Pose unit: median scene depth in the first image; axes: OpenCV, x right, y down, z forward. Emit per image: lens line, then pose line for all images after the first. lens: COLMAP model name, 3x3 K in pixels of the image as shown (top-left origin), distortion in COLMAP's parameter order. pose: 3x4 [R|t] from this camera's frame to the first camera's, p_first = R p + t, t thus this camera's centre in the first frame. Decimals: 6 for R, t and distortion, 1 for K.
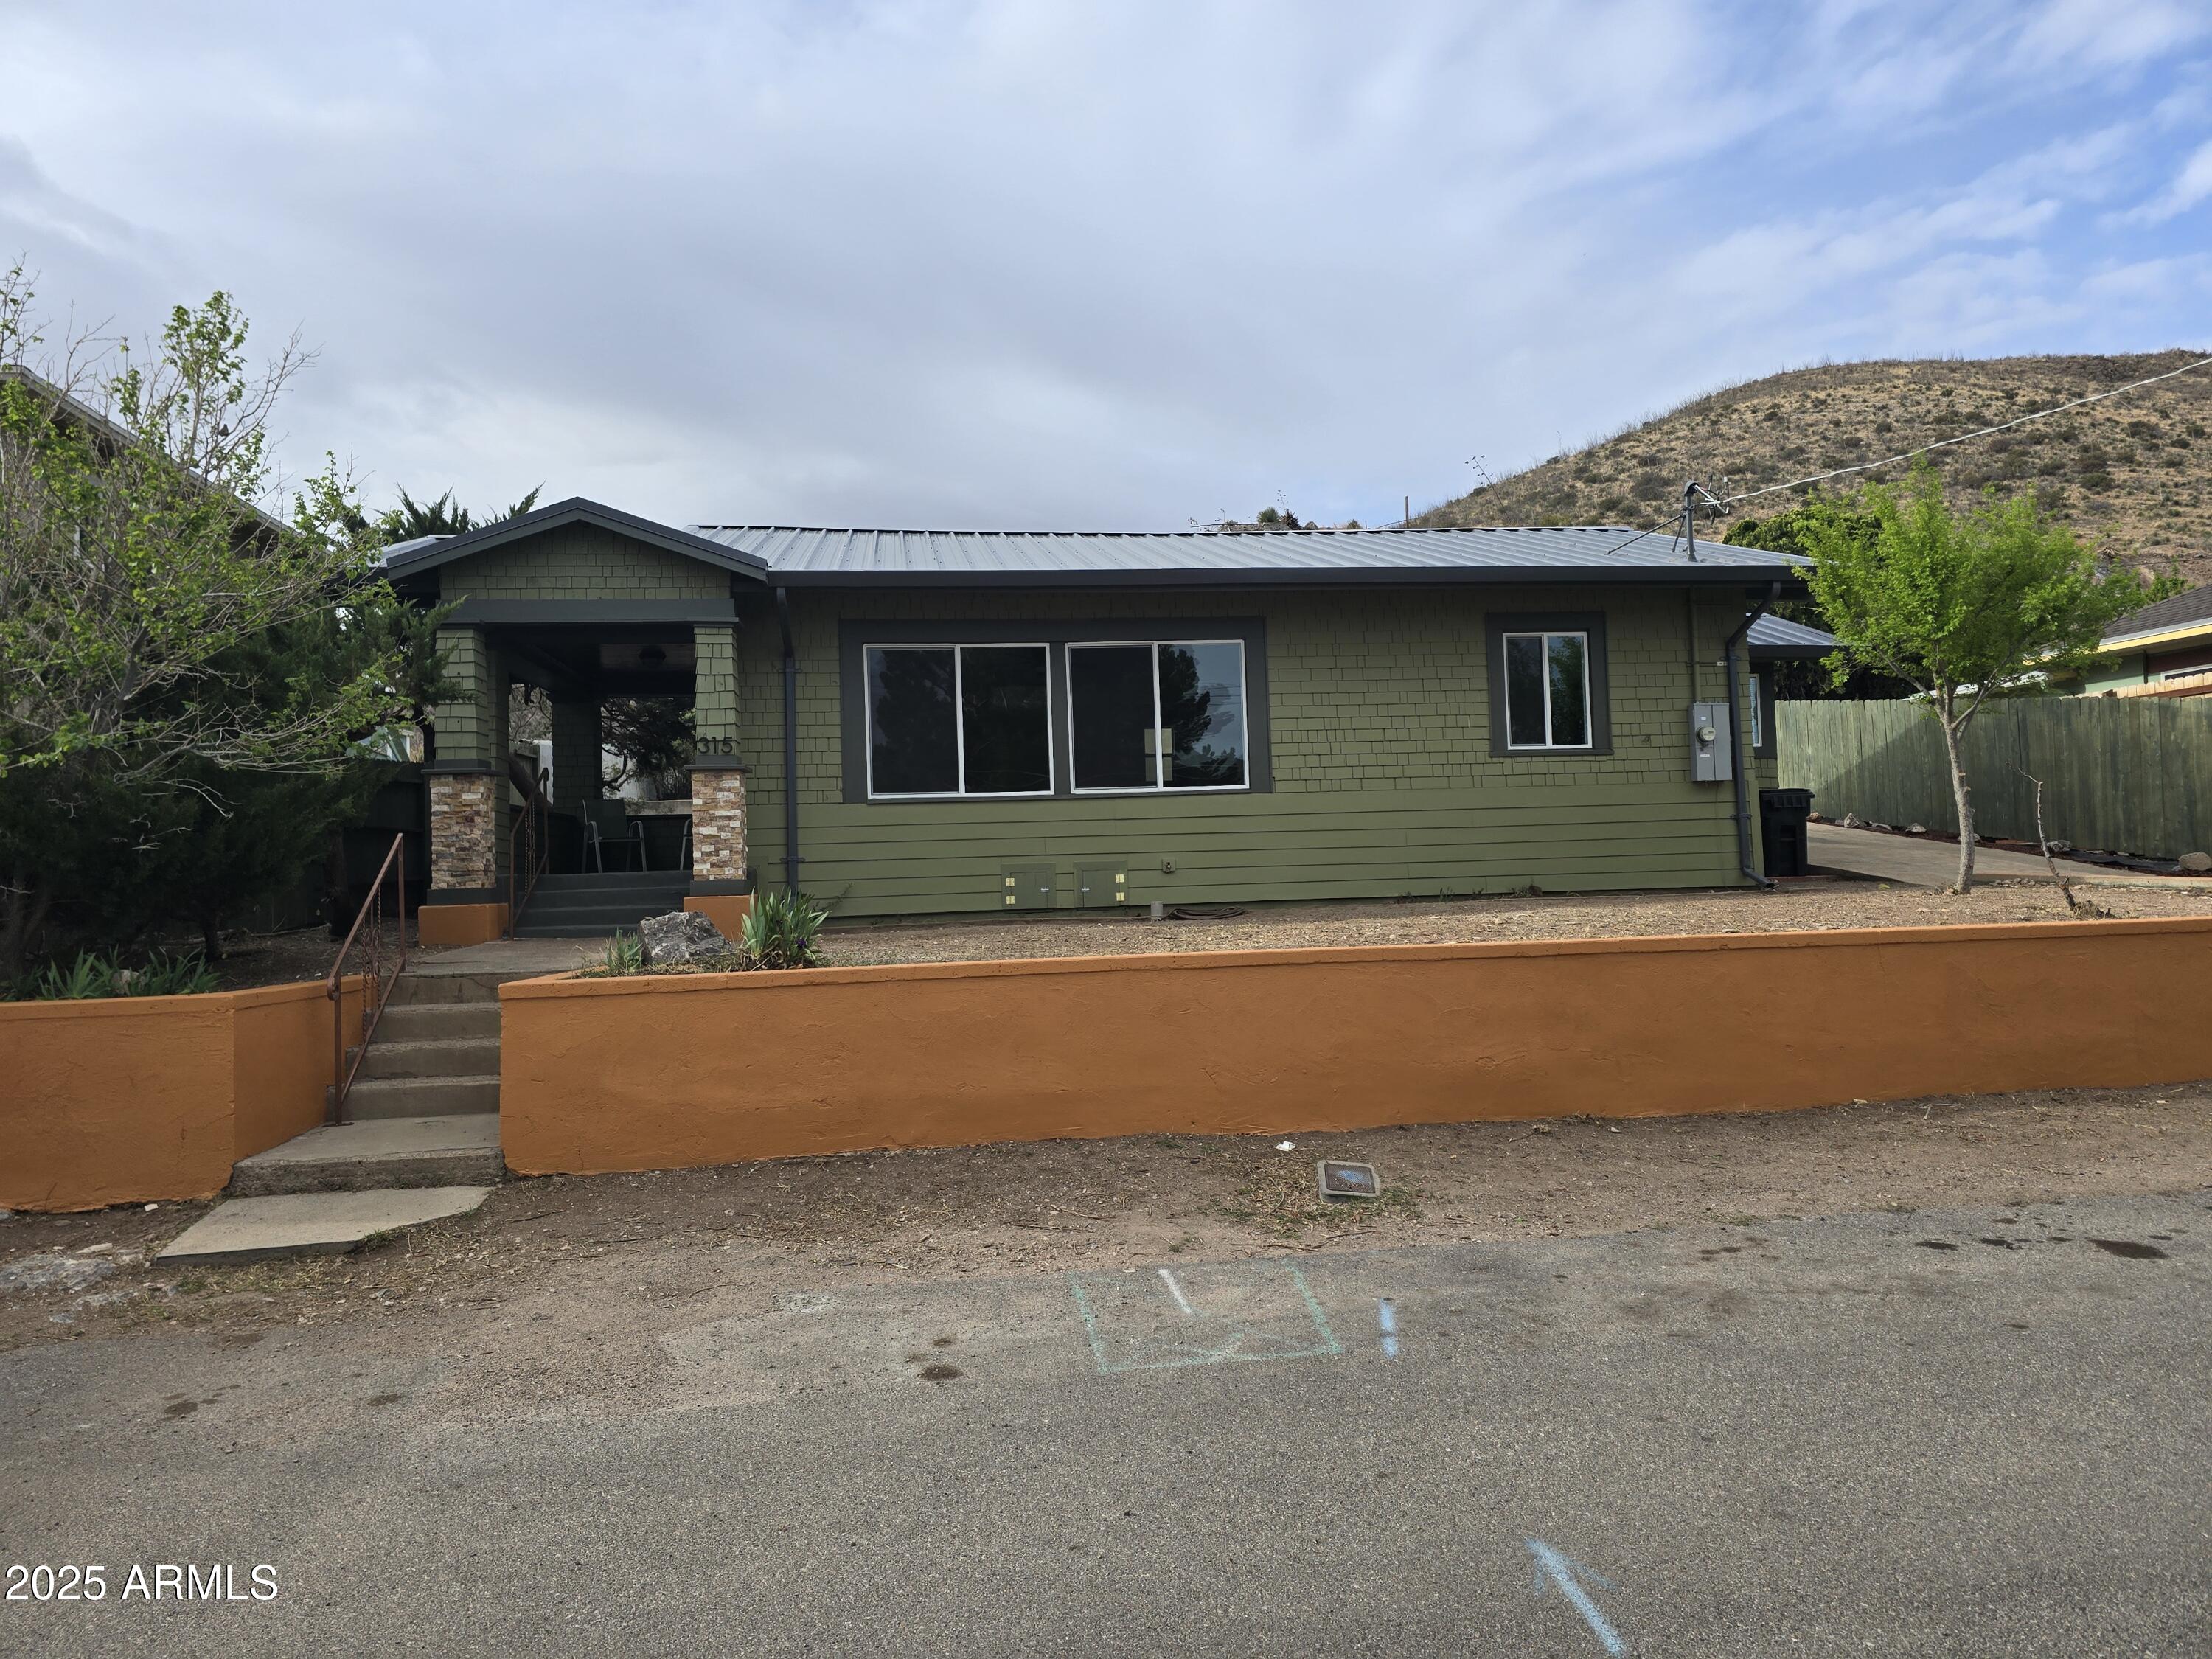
lens RADIAL K [[1480.5, 0, 1126.2], [0, 1480.5, 809.9], [0, 0, 1]] dist [0.080697, -0.075238]
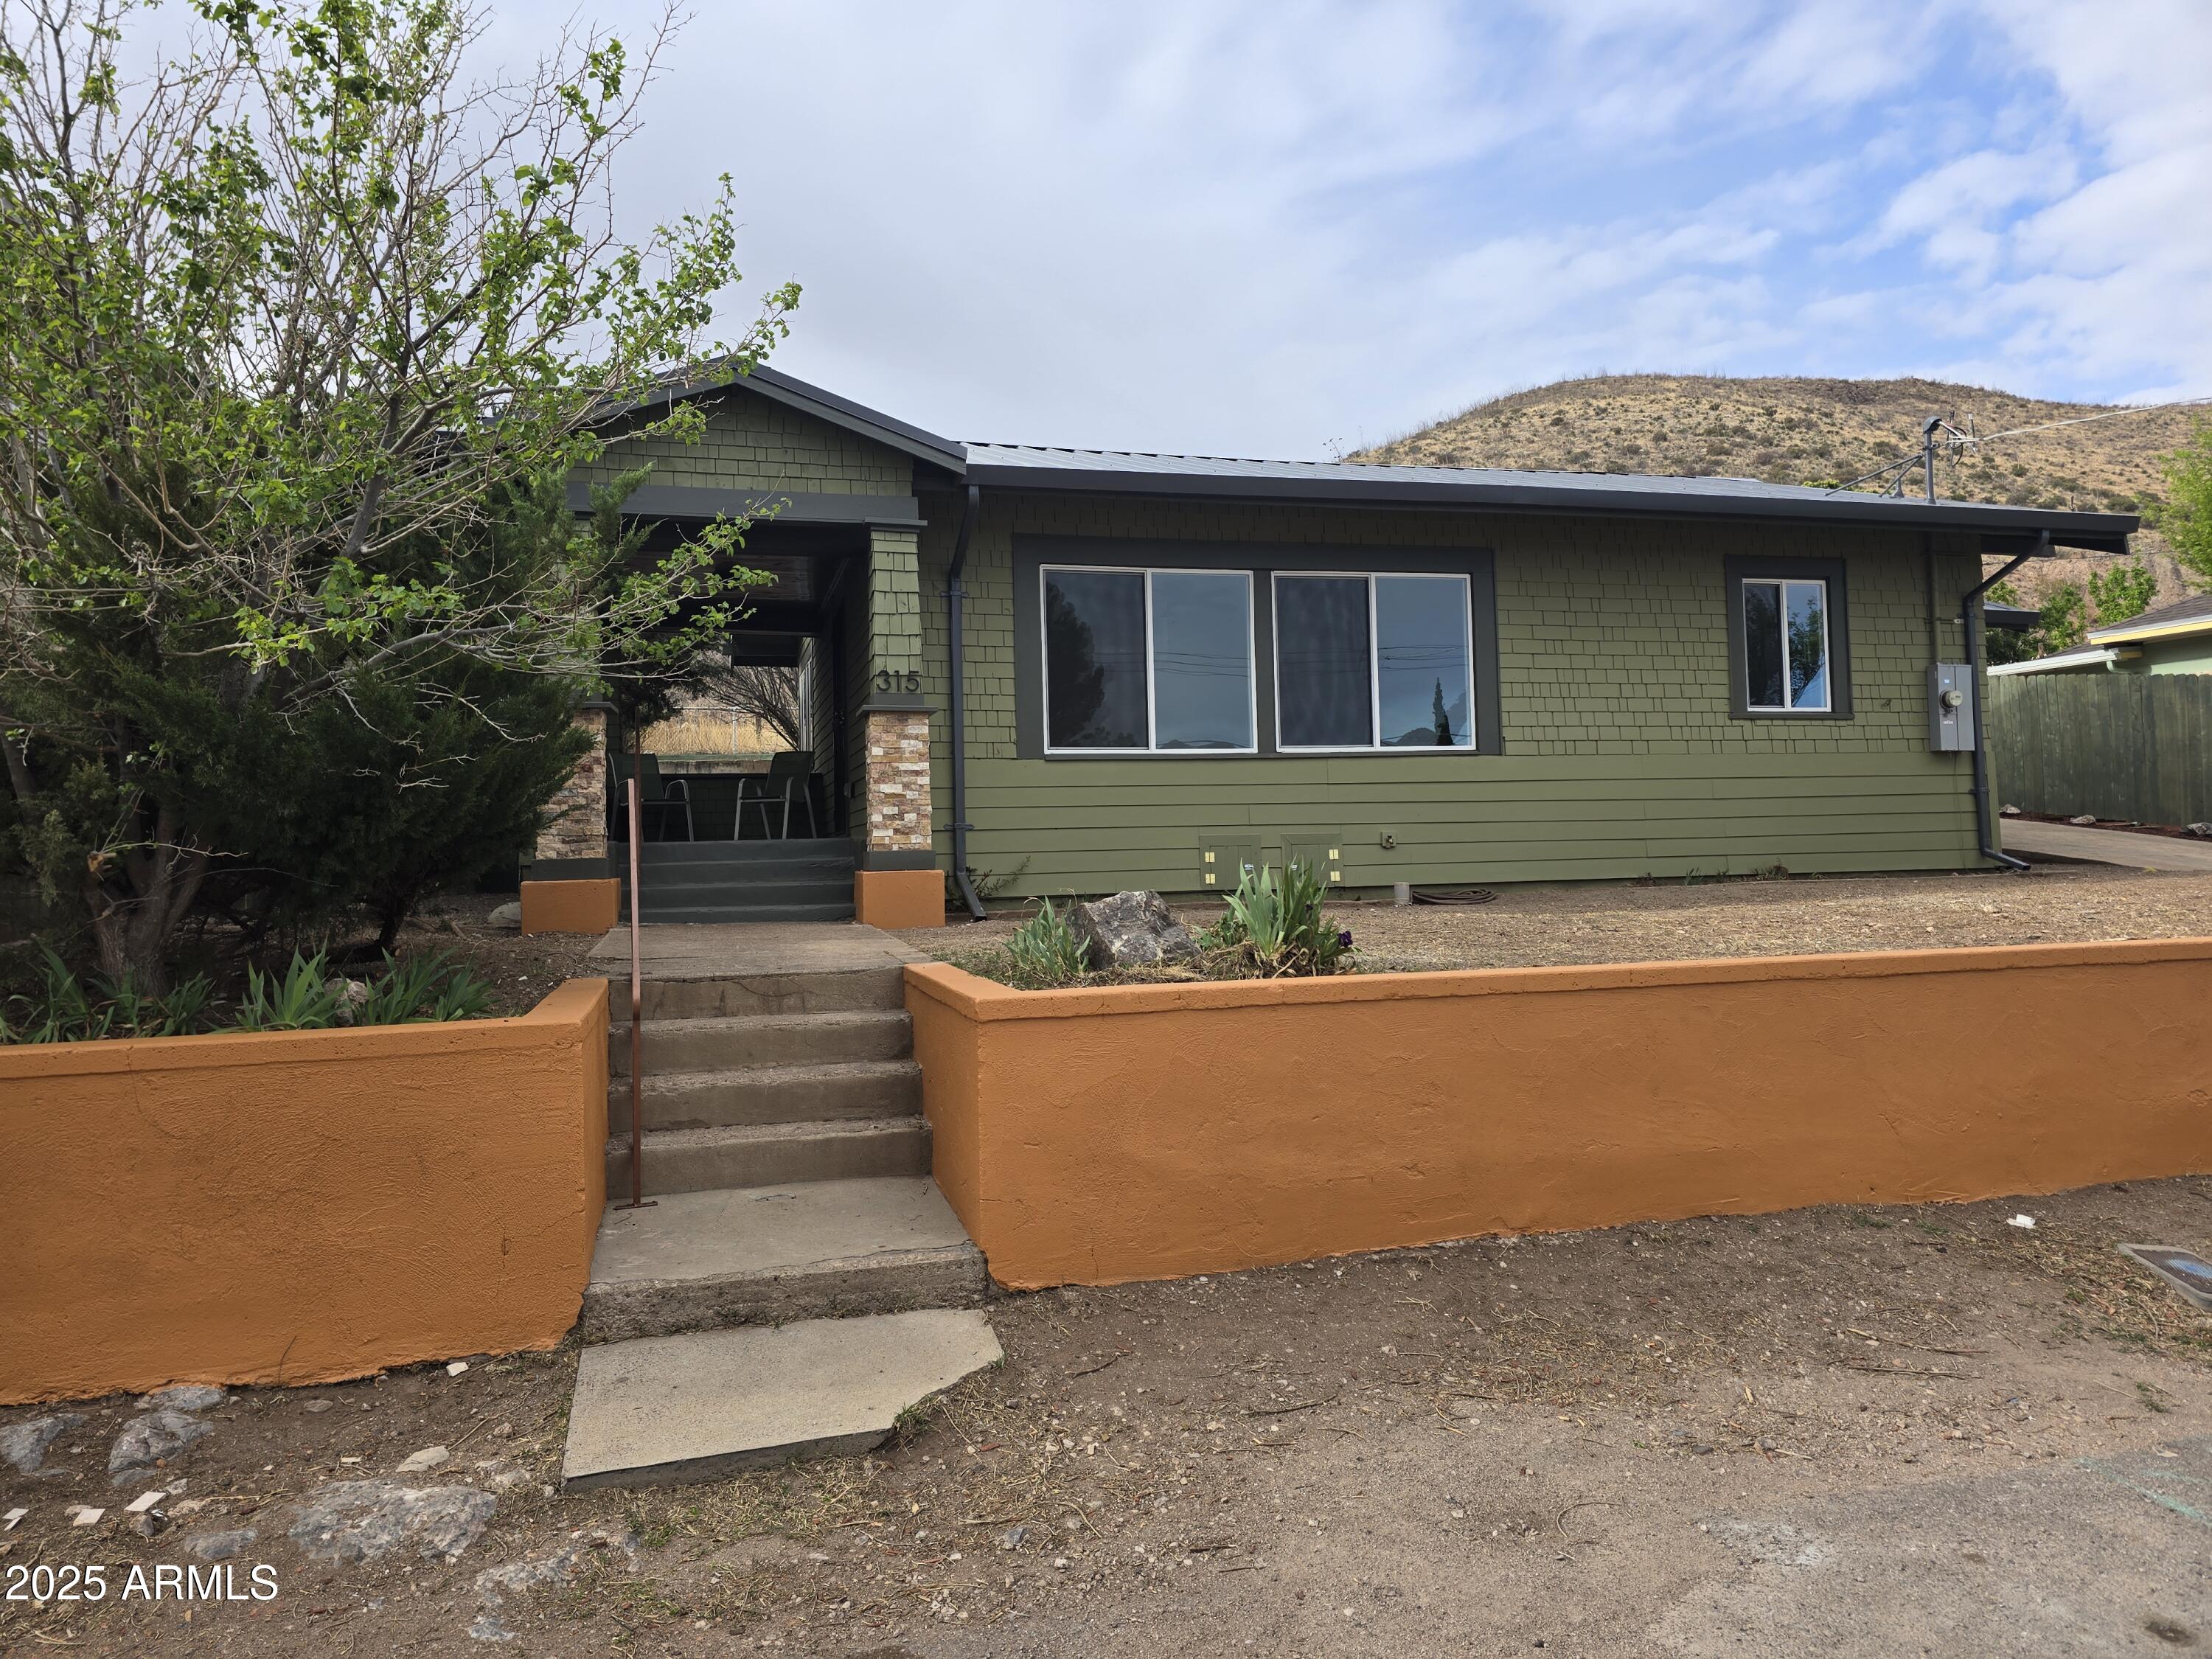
lens RADIAL K [[1480.5, 0, 1123.8], [0, 1480.5, 793.3], [0, 0, 1]] dist [0.080697, -0.075238]
pose [[0.990690, 0.013616, 0.135453, -0.238227], [-0.013904, 0.999903, 0.001184, 0.012582], [-0.135423, -0.003057, 0.990783, 0.183432]]
